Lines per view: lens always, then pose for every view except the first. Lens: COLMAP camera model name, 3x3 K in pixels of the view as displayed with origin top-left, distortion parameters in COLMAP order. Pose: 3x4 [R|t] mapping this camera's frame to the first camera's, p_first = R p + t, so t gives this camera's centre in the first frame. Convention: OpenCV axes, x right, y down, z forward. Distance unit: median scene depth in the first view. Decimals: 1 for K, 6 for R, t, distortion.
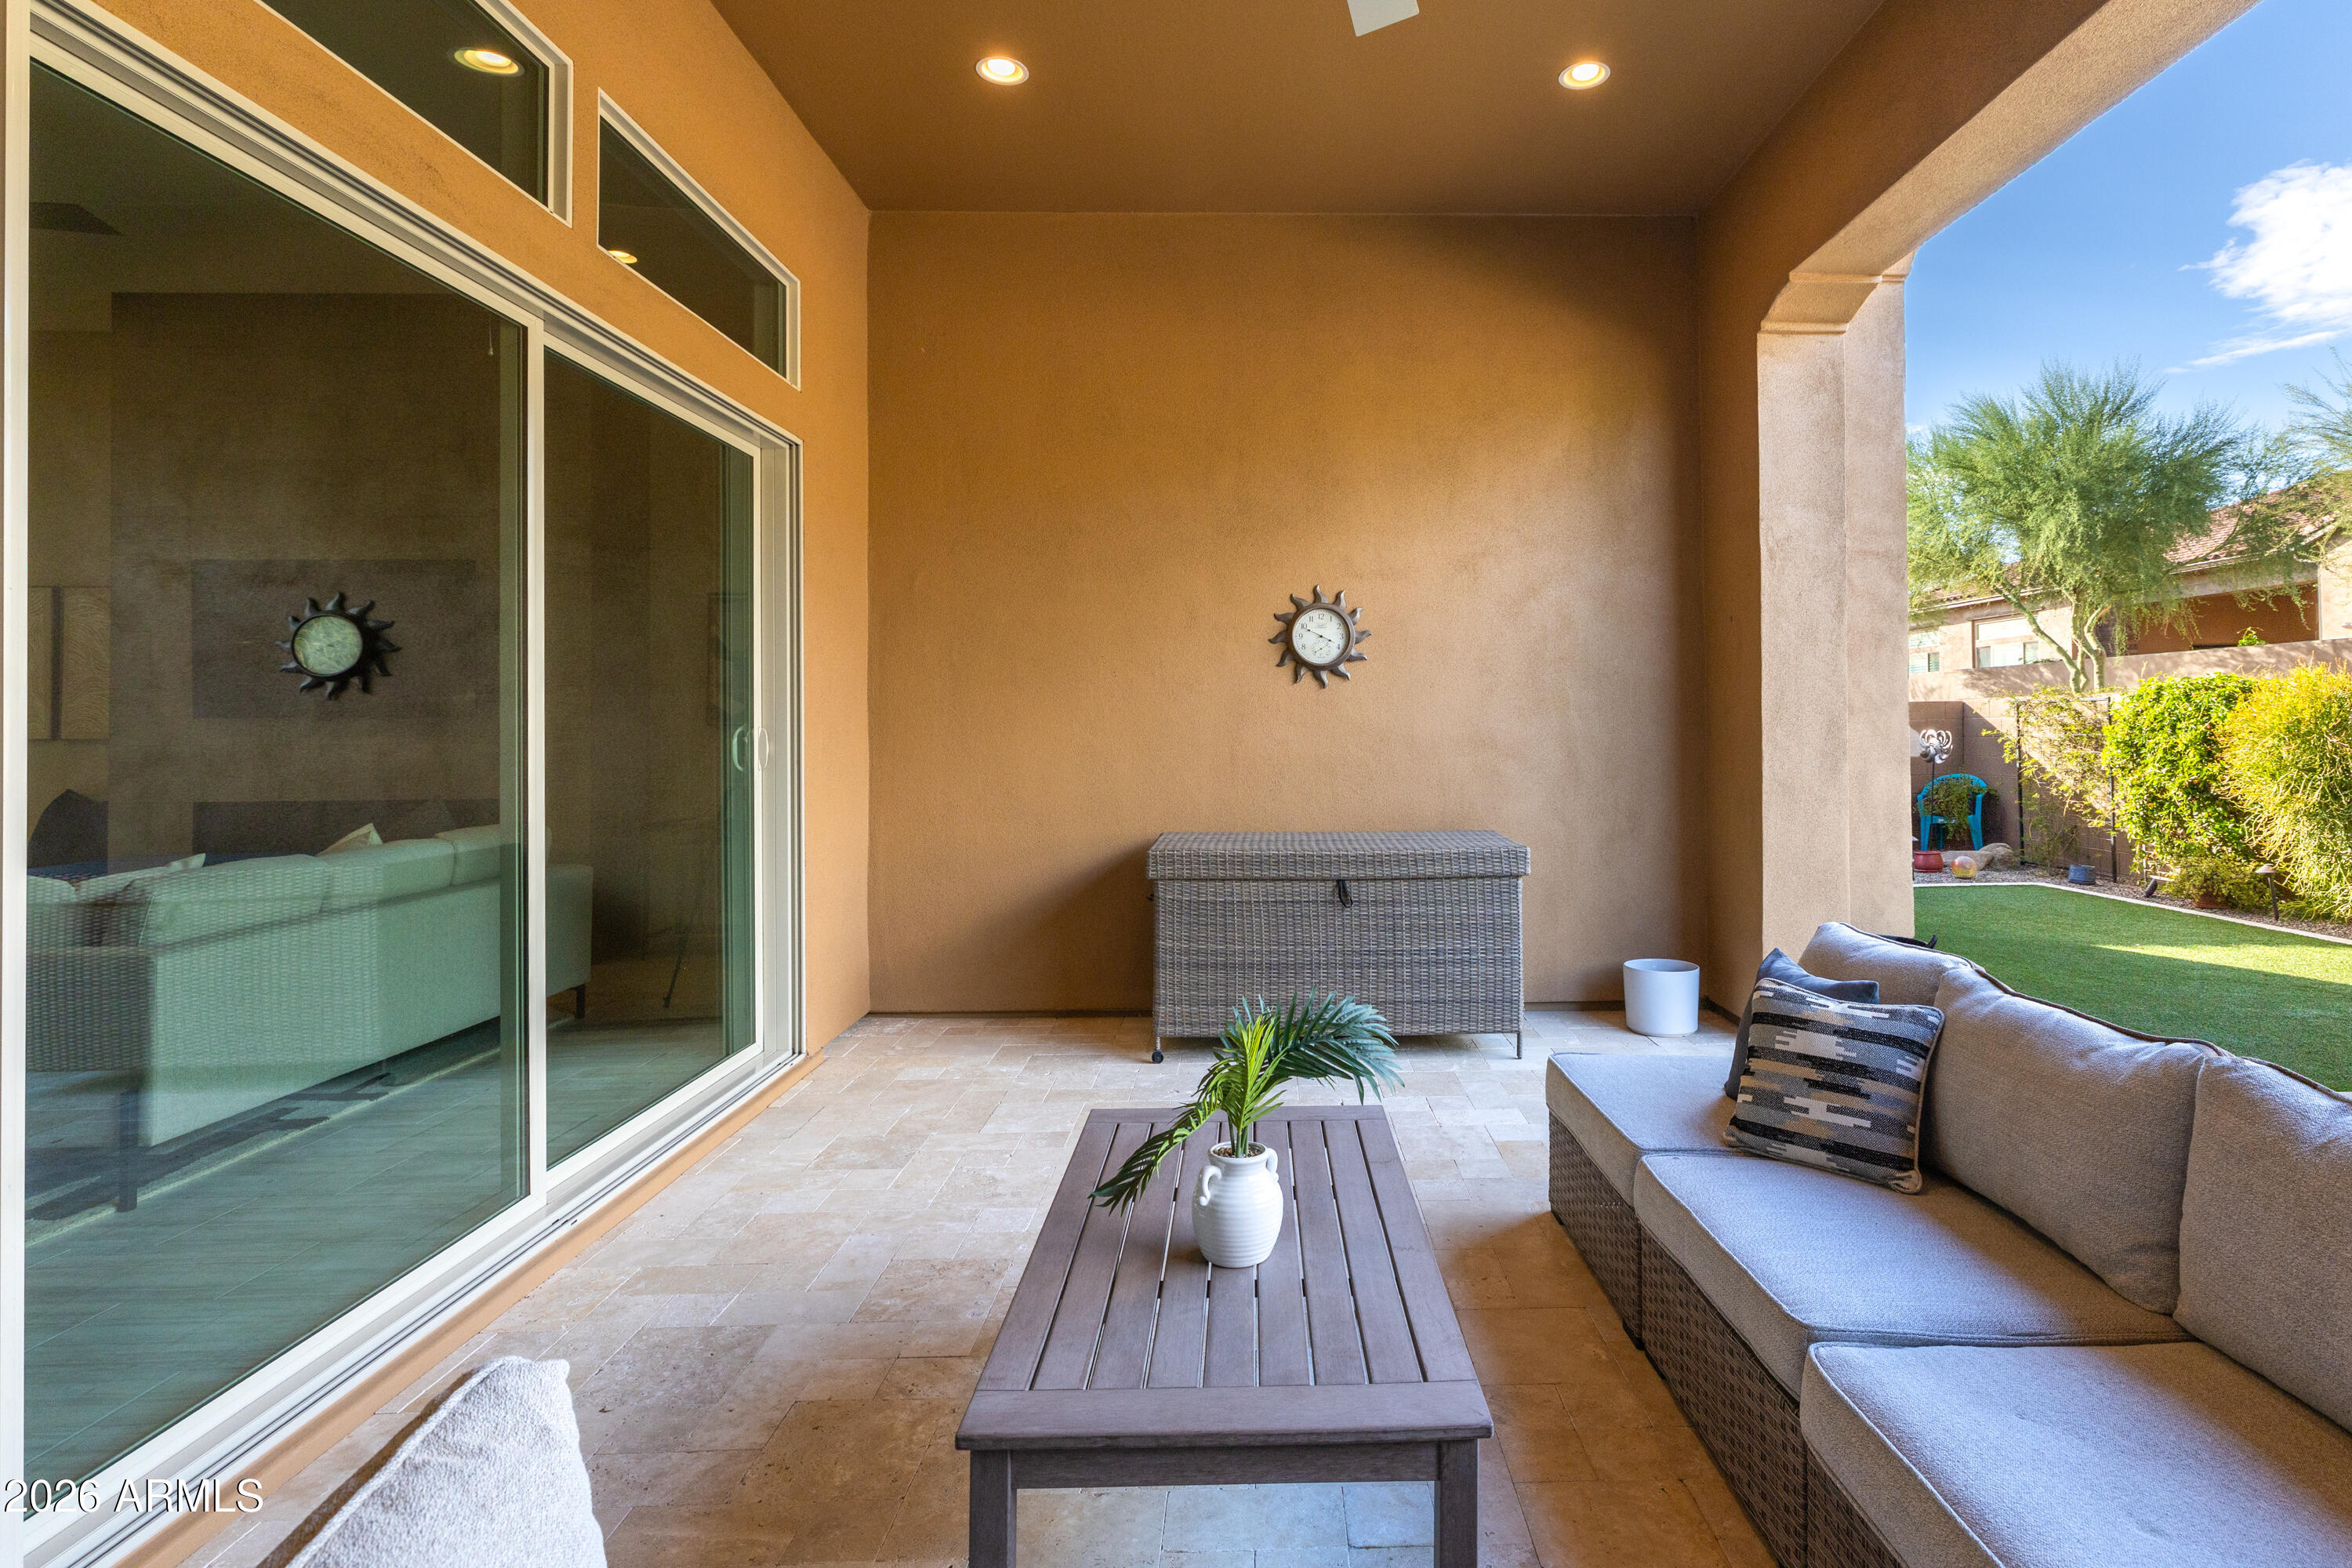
lens RADIAL K [[1150.5, 0, 1201.7], [0, 1150.5, 720.6], [0, 0, 1]] dist [-0.016447, -0.000698]
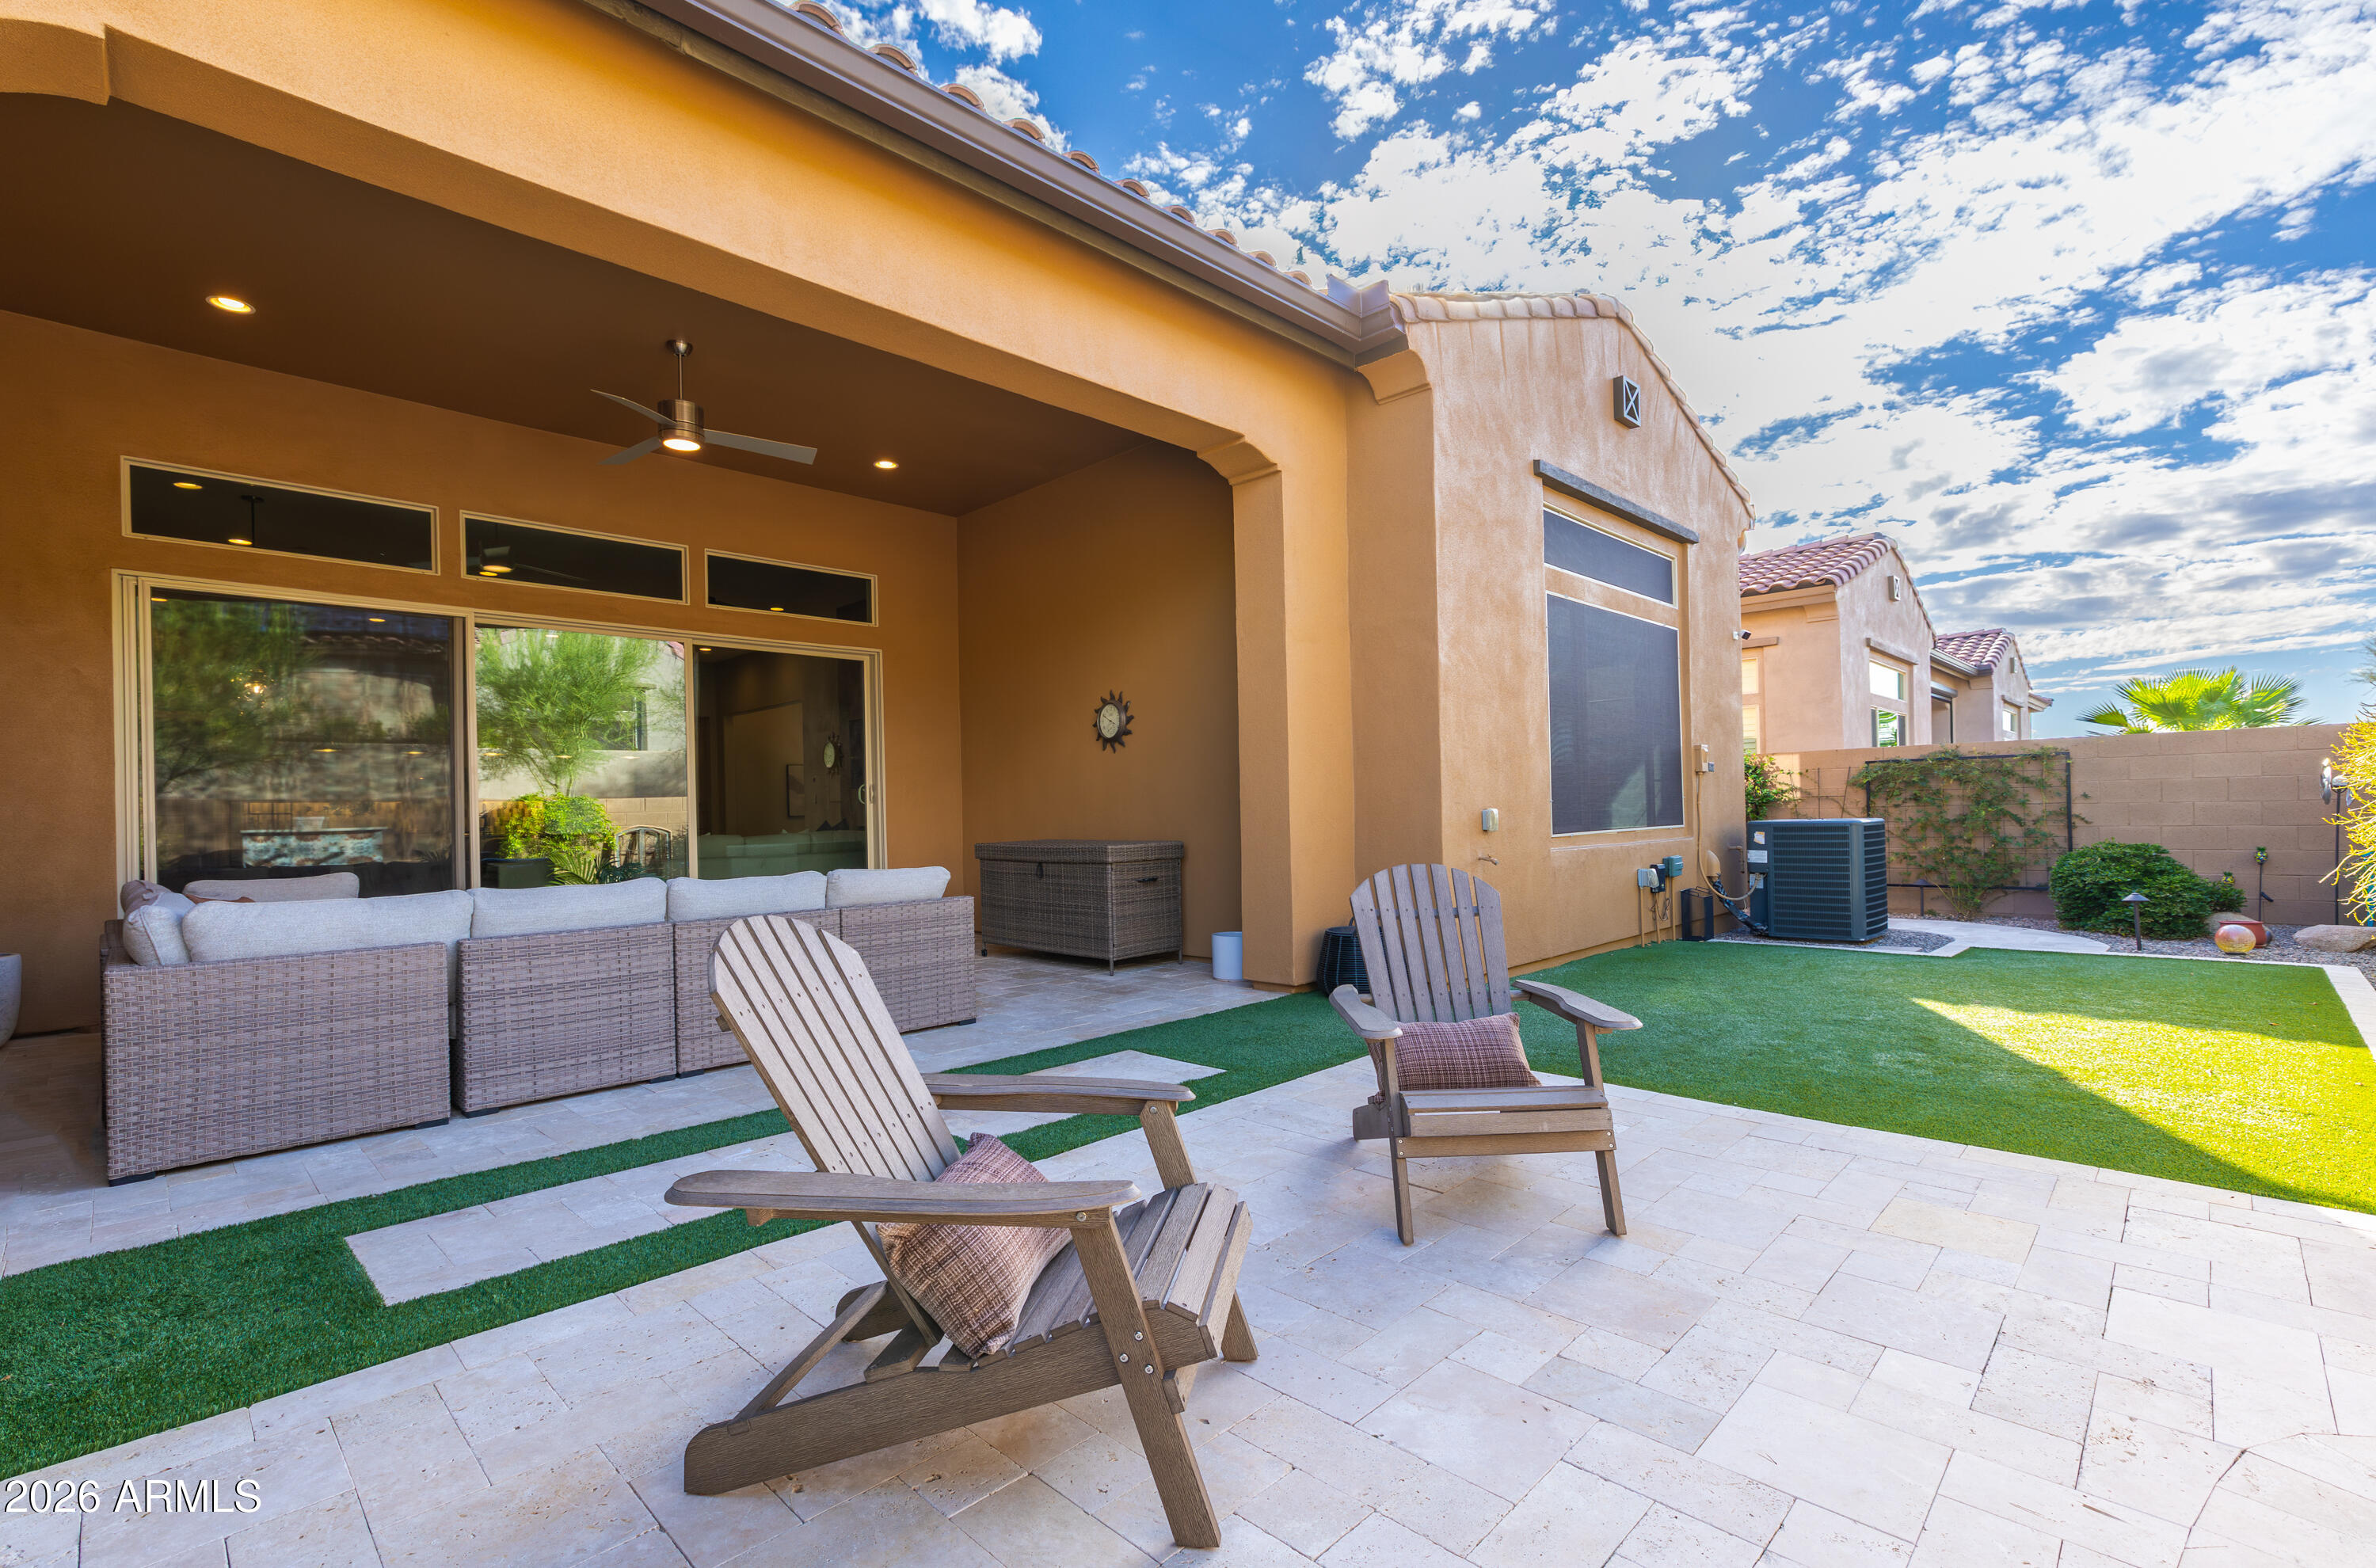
lens RADIAL K [[1048.5, 0, 1200.2], [0, 1048.5, 793.9], [0, 0, 1]] dist [-0.003854, 0.000046]
pose [[0.695285, -0.020109, -0.718453, 0.698217], [0.018249, 0.999780, -0.010322, 0.026604], [0.718503, -0.005935, 0.695499, 0.029490]]
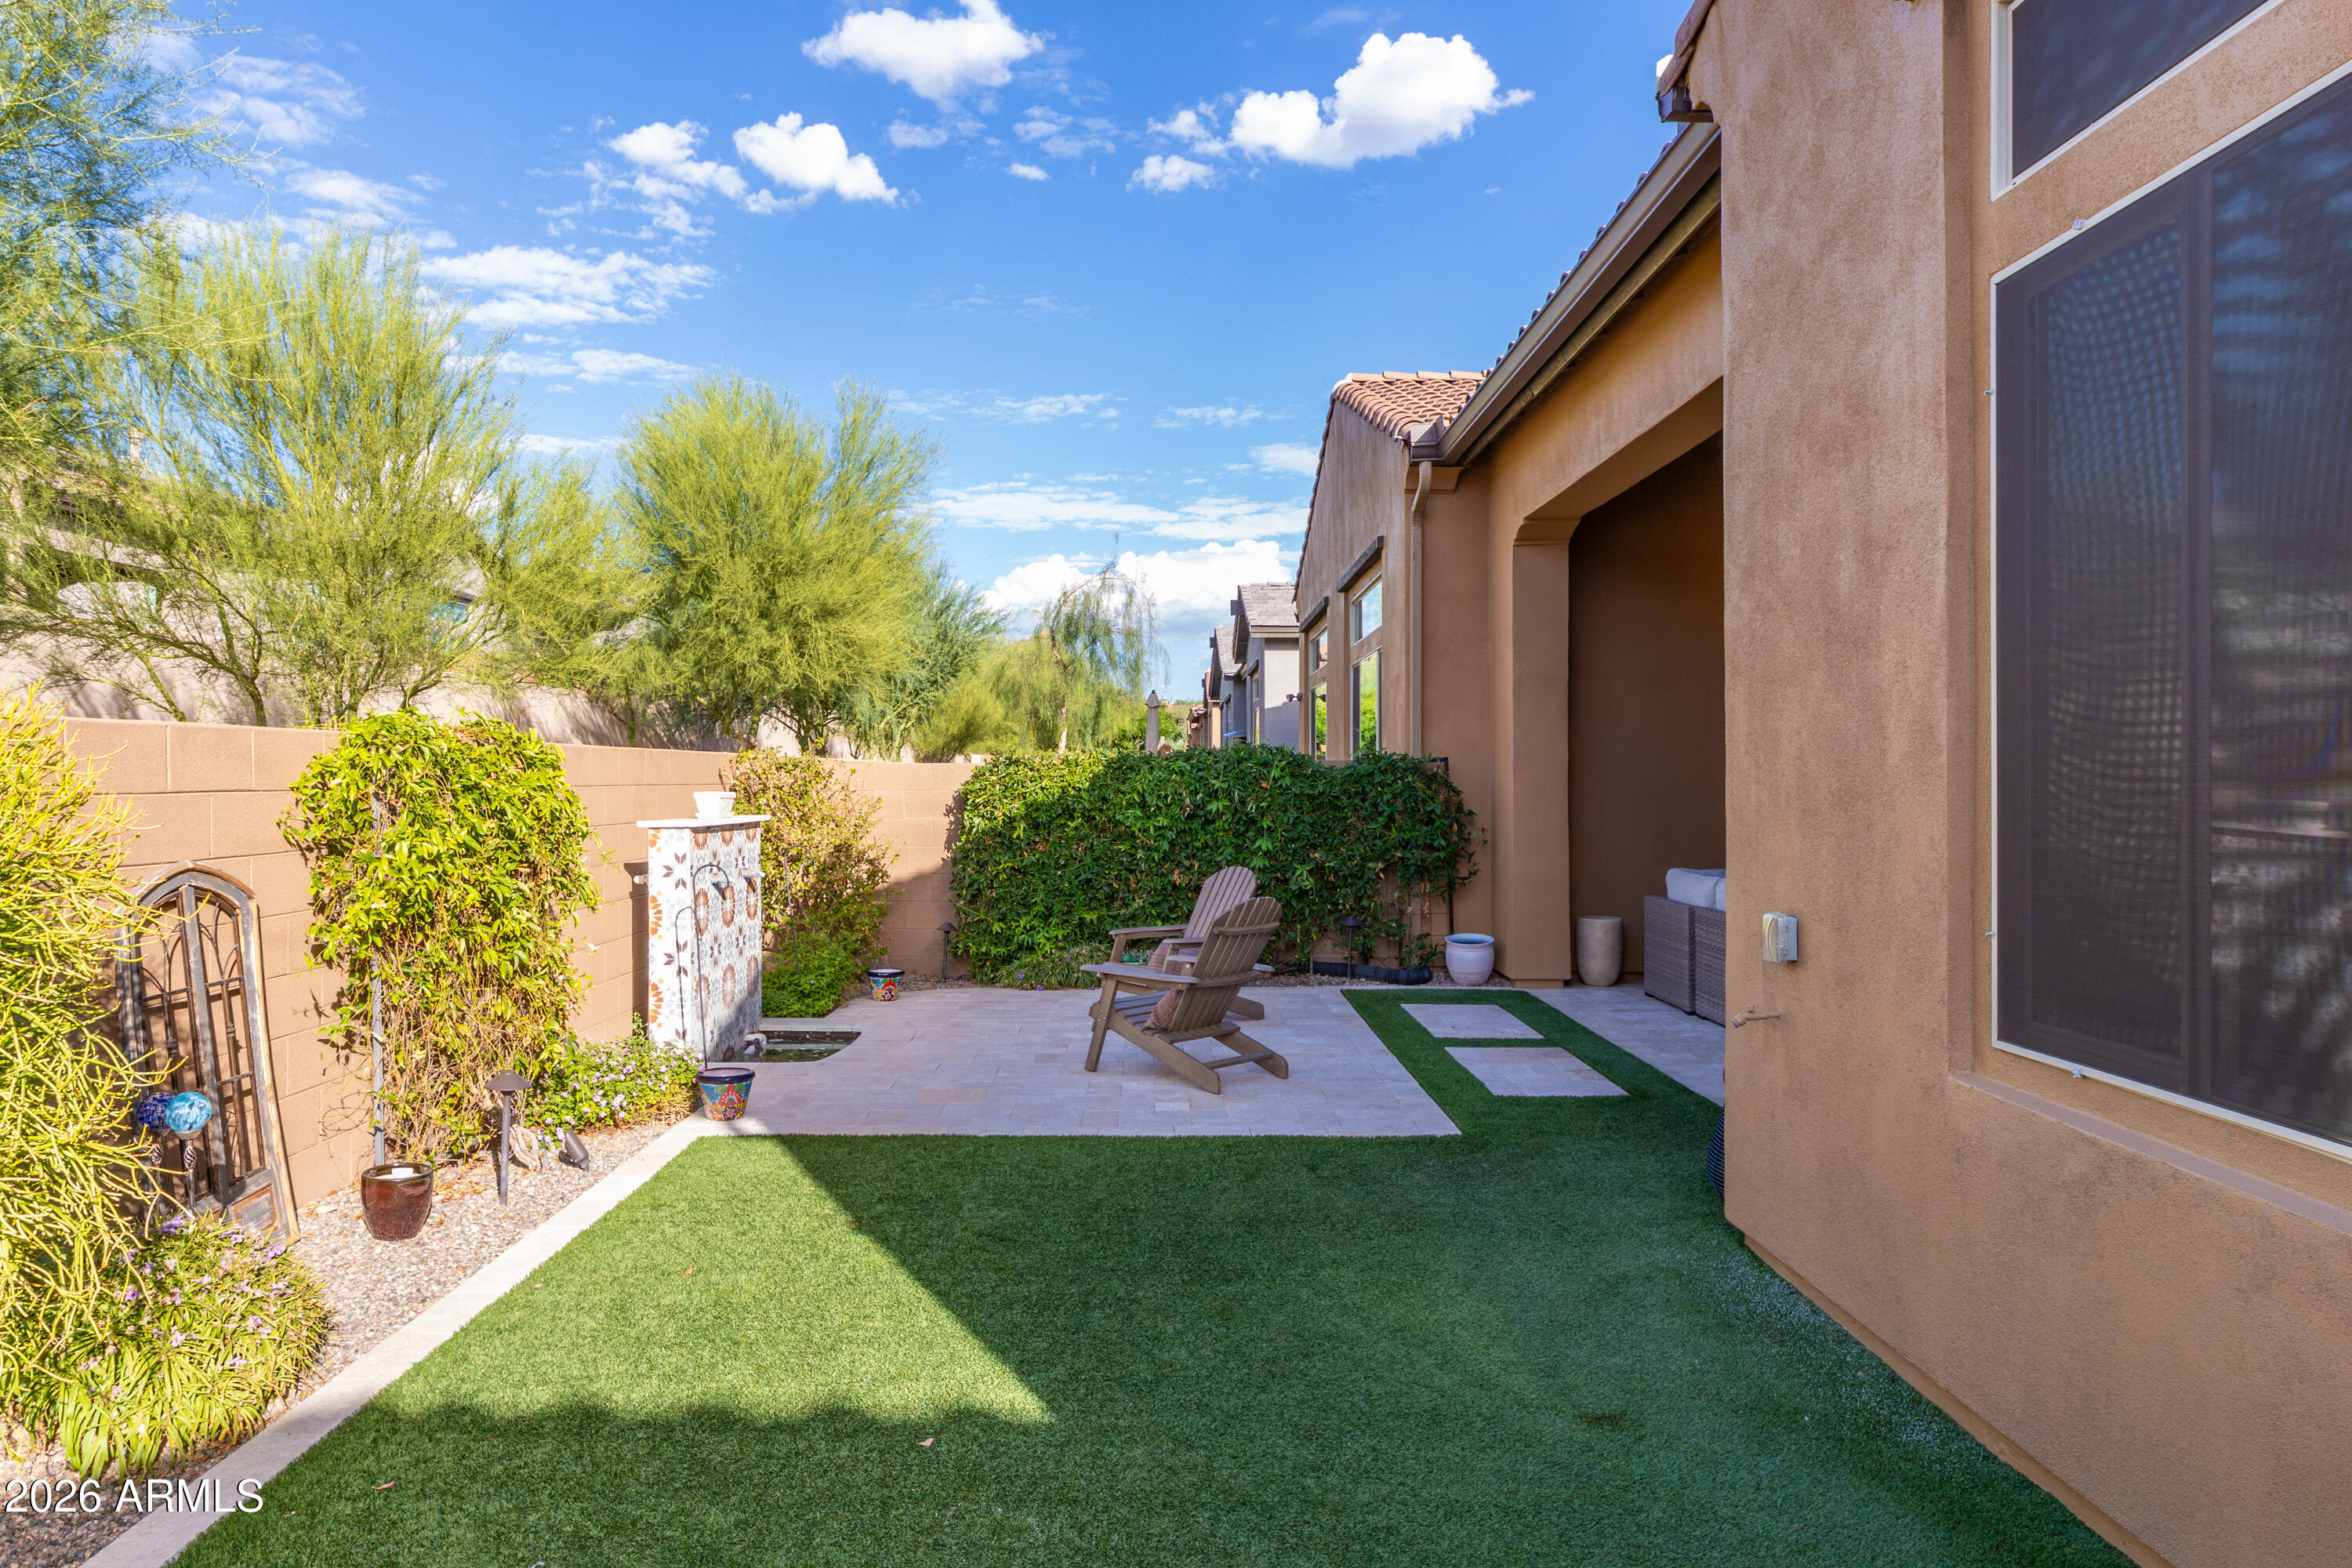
lens RADIAL K [[1551.4, 0, 1180.7], [0, 1551.4, 789.5], [0, 0, 1]] dist [-0.092438, -0.001187]
pose [[-0.999818, 0.005571, 0.018268, 0.527308], [0.005667, 0.999970, 0.005197, -0.005104], [-0.018239, 0.005300, -0.999820, 1.007214]]
